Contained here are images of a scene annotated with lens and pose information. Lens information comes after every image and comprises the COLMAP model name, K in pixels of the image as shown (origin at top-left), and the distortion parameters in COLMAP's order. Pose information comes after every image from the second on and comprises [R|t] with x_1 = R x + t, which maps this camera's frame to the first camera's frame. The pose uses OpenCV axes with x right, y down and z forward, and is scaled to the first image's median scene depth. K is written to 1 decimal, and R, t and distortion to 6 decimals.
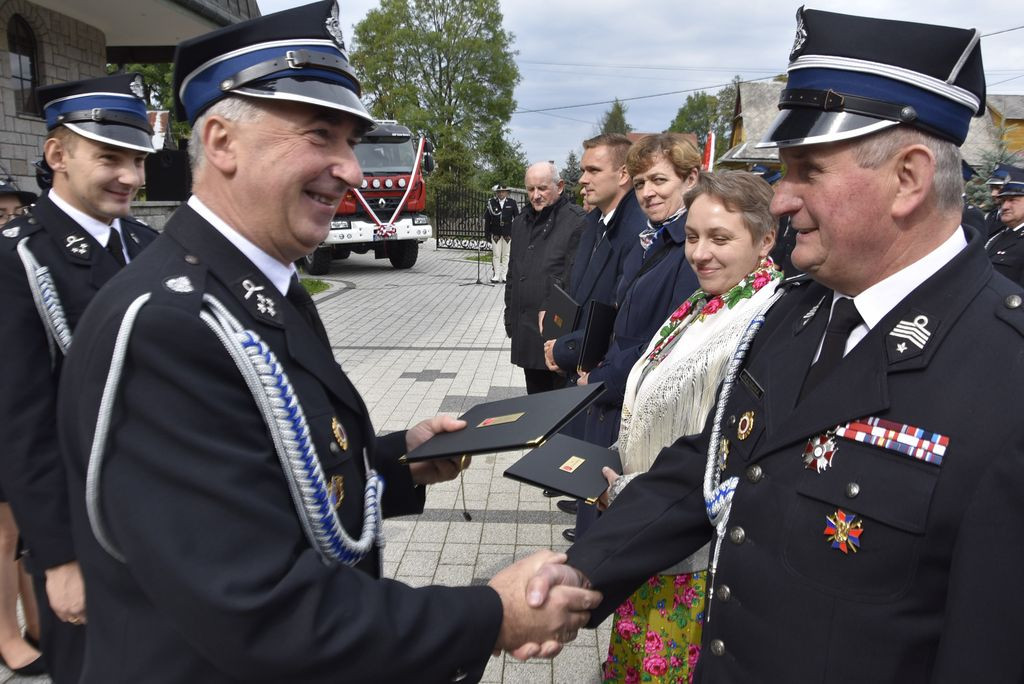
lens RADIAL K [[803.5, 0, 515.6], [0, 803.5, 339.8], [0, 0, 1]] dist [-0.170440, 0.134228]
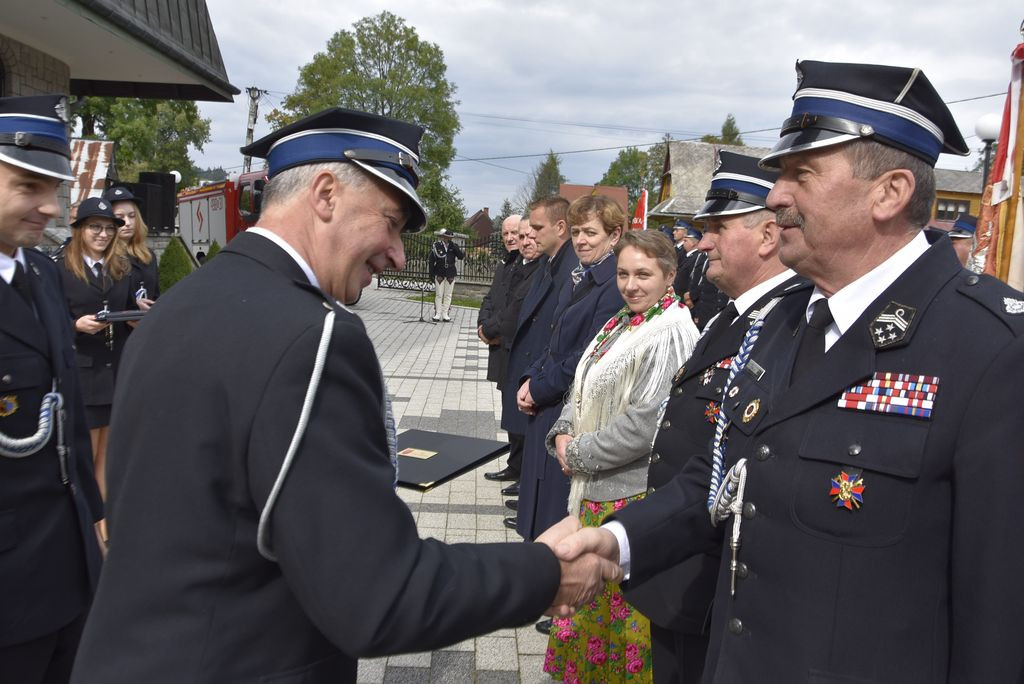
lens RADIAL K [[793.0, 0, 517.1], [0, 793.0, 338.9], [0, 0, 1]] dist [-0.169468, 0.118887]
pose [[0.995476, 0.031856, 0.089511, -0.005263], [-0.026802, 0.998008, -0.057112, 0.003724], [-0.091152, 0.054455, 0.994347, -0.019440]]
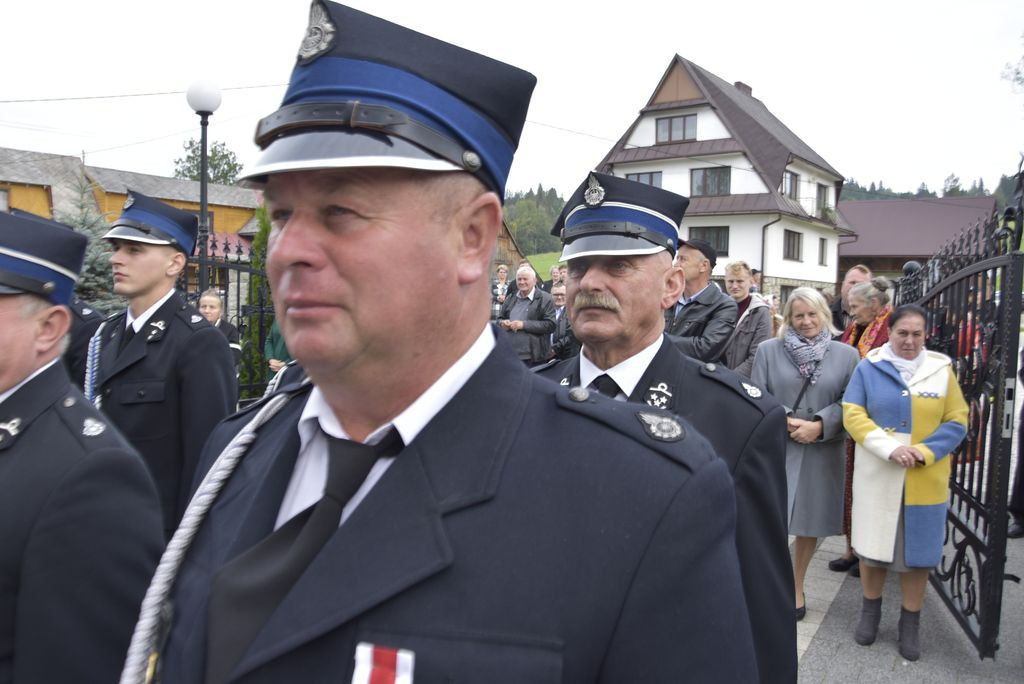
lens RADIAL K [[793.0, 0, 517.1], [0, 793.0, 338.9], [0, 0, 1]] dist [-0.169468, 0.118887]
pose [[0.503251, -0.049598, 0.862716, 0.053685], [0.129143, 0.991456, -0.018335, -0.014601], [-0.854436, 0.120641, 0.505357, 0.071328]]
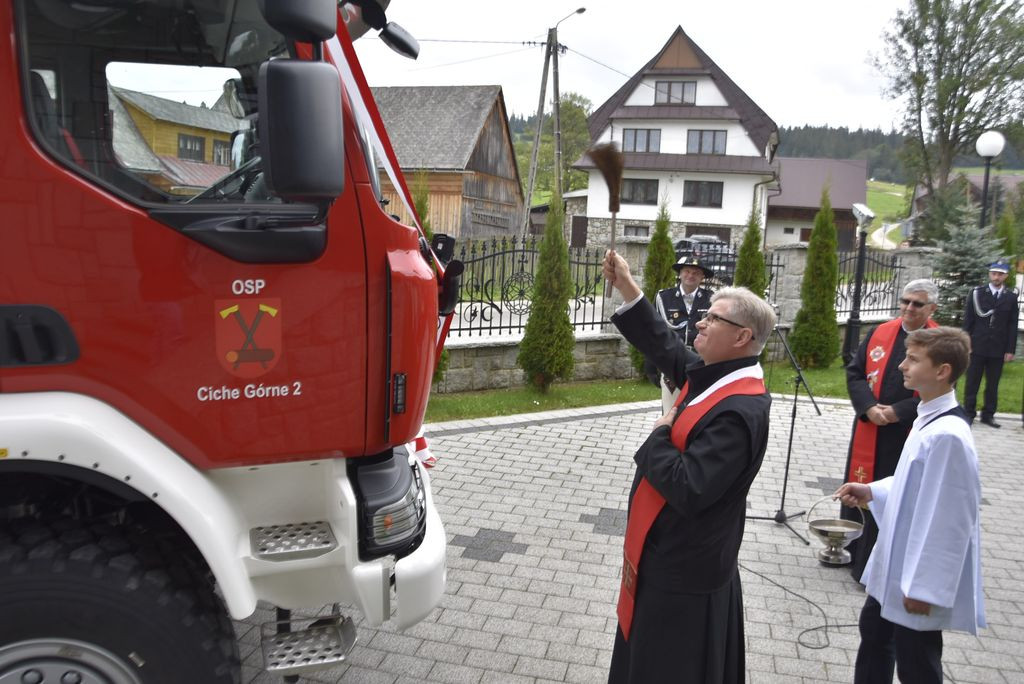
lens RADIAL K [[793.0, 0, 517.1], [0, 793.0, 338.9], [0, 0, 1]] dist [-0.169468, 0.118887]
pose [[0.185425, -0.141808, 0.972372, -0.167049], [0.122955, 0.985104, 0.120218, -0.085851], [-0.974936, 0.097267, 0.200099, 0.410281]]
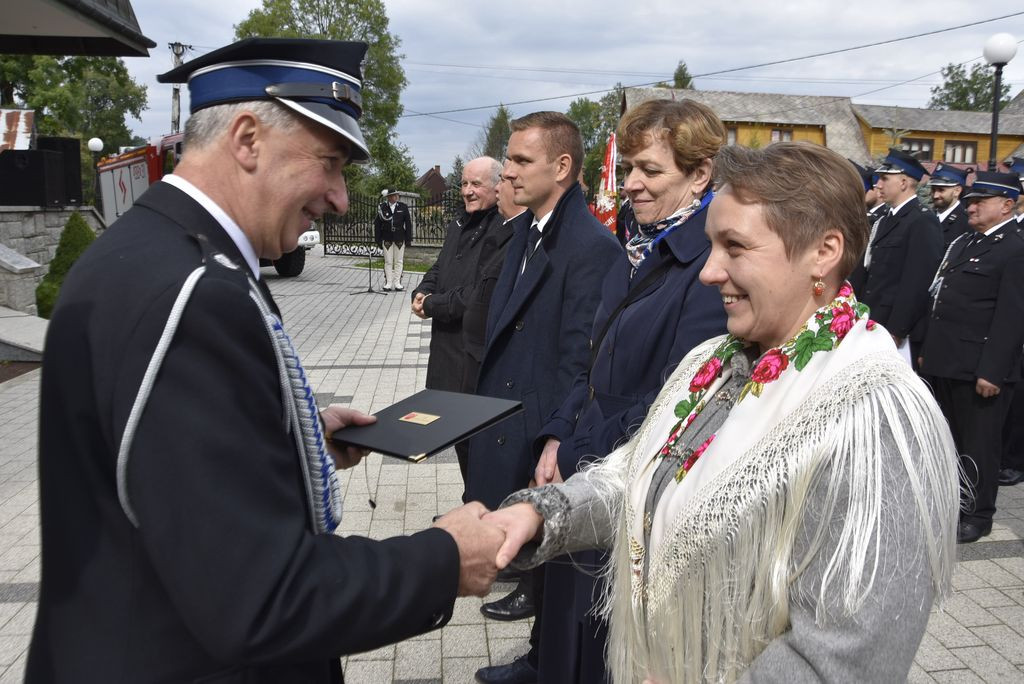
lens RADIAL K [[793.0, 0, 517.1], [0, 793.0, 338.9], [0, 0, 1]] dist [-0.169468, 0.118887]
pose [[0.989708, -0.021473, 0.141482, -0.002886], [0.022081, 0.999752, -0.002734, -0.003138], [-0.141389, 0.005830, 0.989937, 0.019849]]
